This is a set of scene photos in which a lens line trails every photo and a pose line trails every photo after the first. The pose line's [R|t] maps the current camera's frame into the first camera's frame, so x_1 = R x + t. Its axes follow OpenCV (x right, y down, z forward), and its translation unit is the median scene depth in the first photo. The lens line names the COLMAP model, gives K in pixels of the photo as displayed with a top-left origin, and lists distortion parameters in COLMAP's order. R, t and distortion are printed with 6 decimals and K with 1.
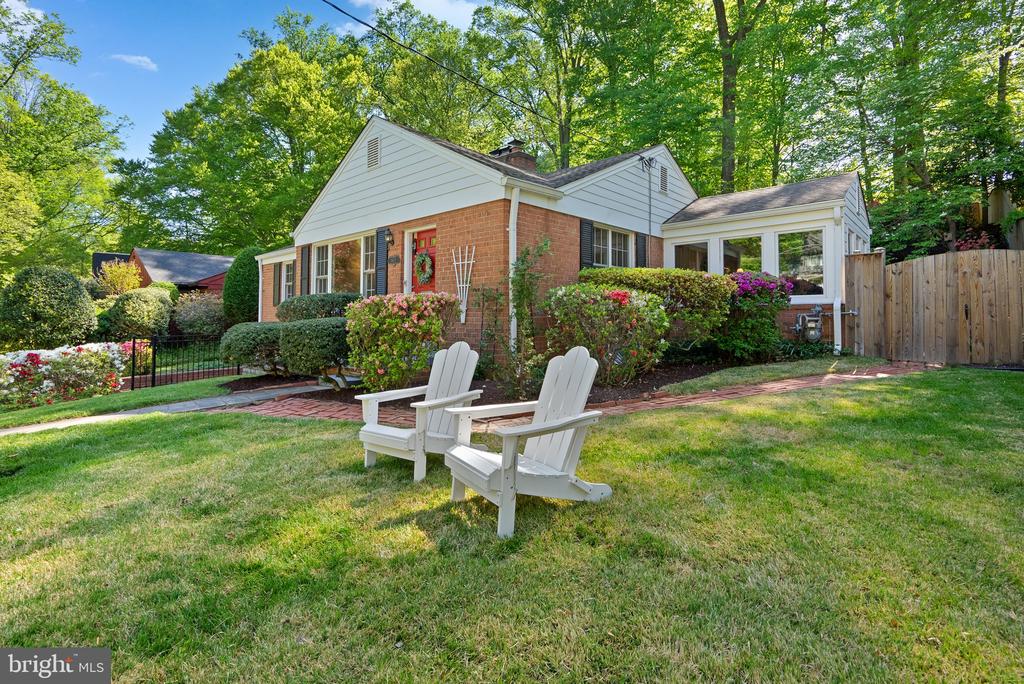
lens RADIAL K [[485.2, 0, 525.2], [0, 485.2, 316.2], [0, 0, 1]] dist [-0.001666, -0.000238]
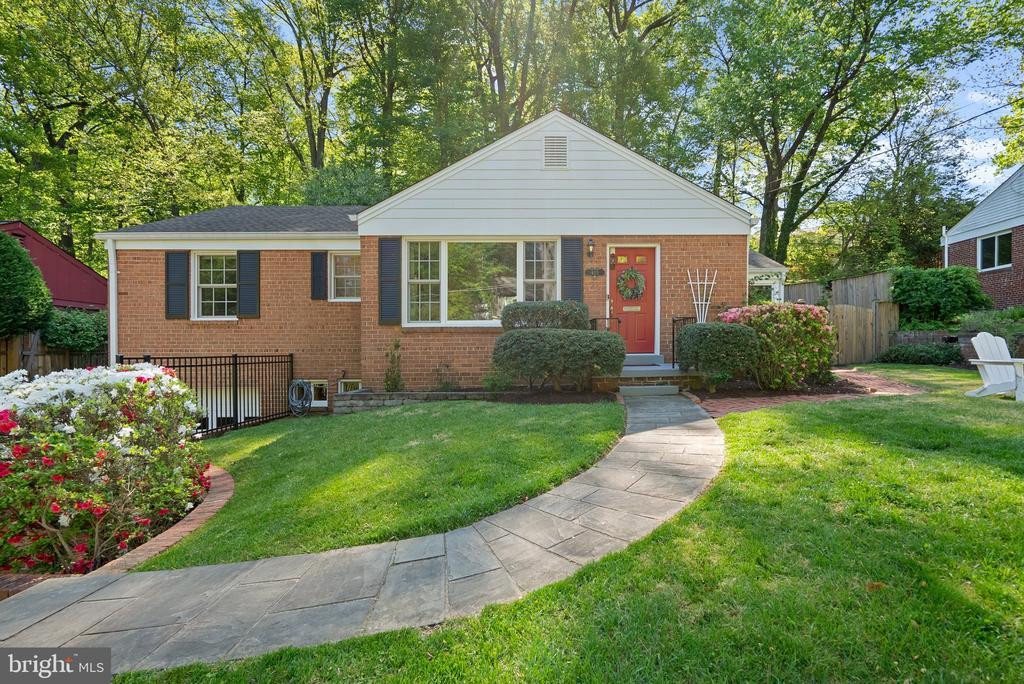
lens RADIAL K [[477.3, 0, 544.0], [0, 477.3, 373.0], [0, 0, 1]] dist [0.000844, 0.000358]
pose [[0.728635, -0.026970, 0.684371, -0.900005], [0.006052, 0.999439, 0.032942, 0.049054], [-0.684875, -0.019861, 0.728390, 0.322301]]
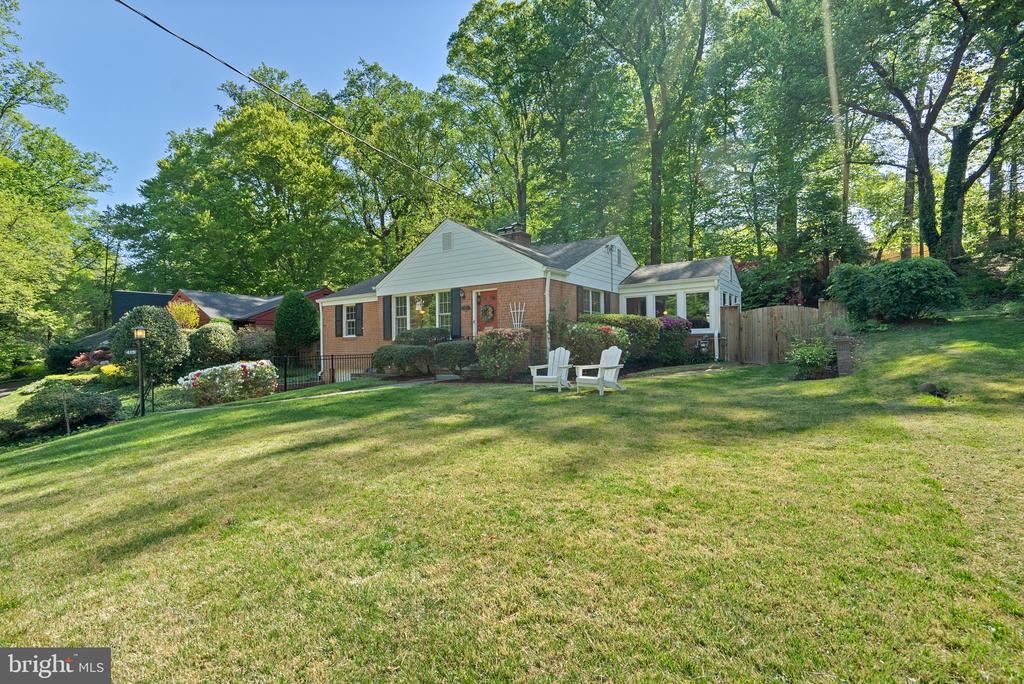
lens RADIAL K [[477.2, 0, 512.0], [0, 477.2, 342.0], [0, 0, 1]] dist [-0.000094, 0.000159]
pose [[0.994689, -0.004227, 0.102835, -0.250045], [0.005642, 0.999893, -0.013474, 0.021762], [-0.102767, 0.013983, 0.994607, -0.576857]]
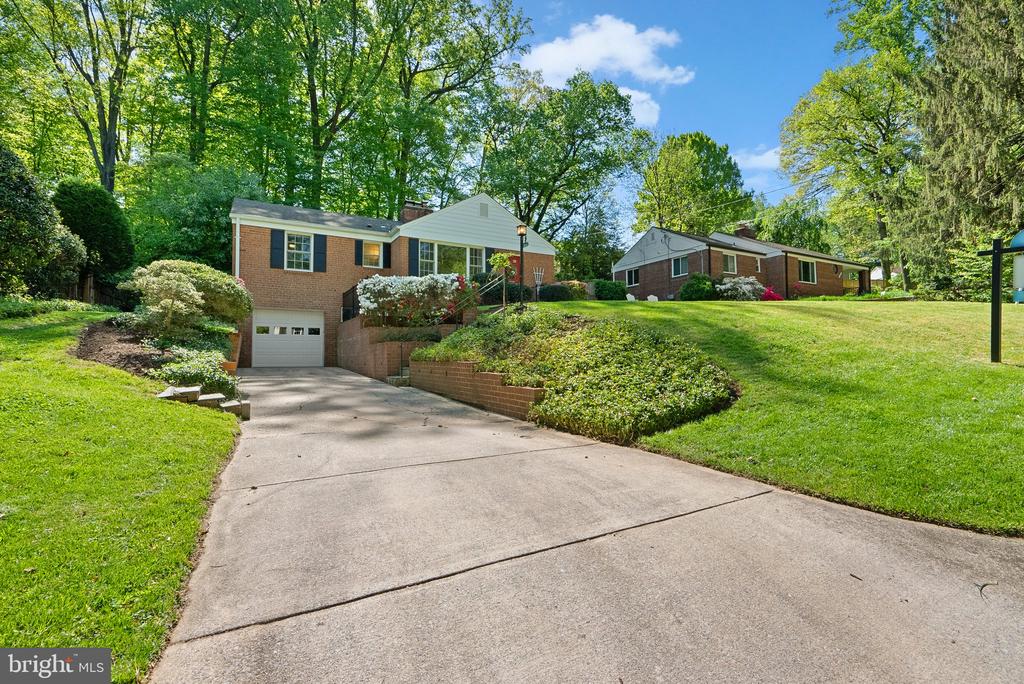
lens RADIAL K [[475.3, 0, 510.6], [0, 475.3, 369.3], [0, 0, 1]] dist [0.000151, 0.000081]
pose [[0.316438, -0.008107, 0.948579, -2.098033], [0.010214, 0.999935, 0.005138, 0.321732], [-0.948558, 0.008063, 0.316500, 0.225731]]
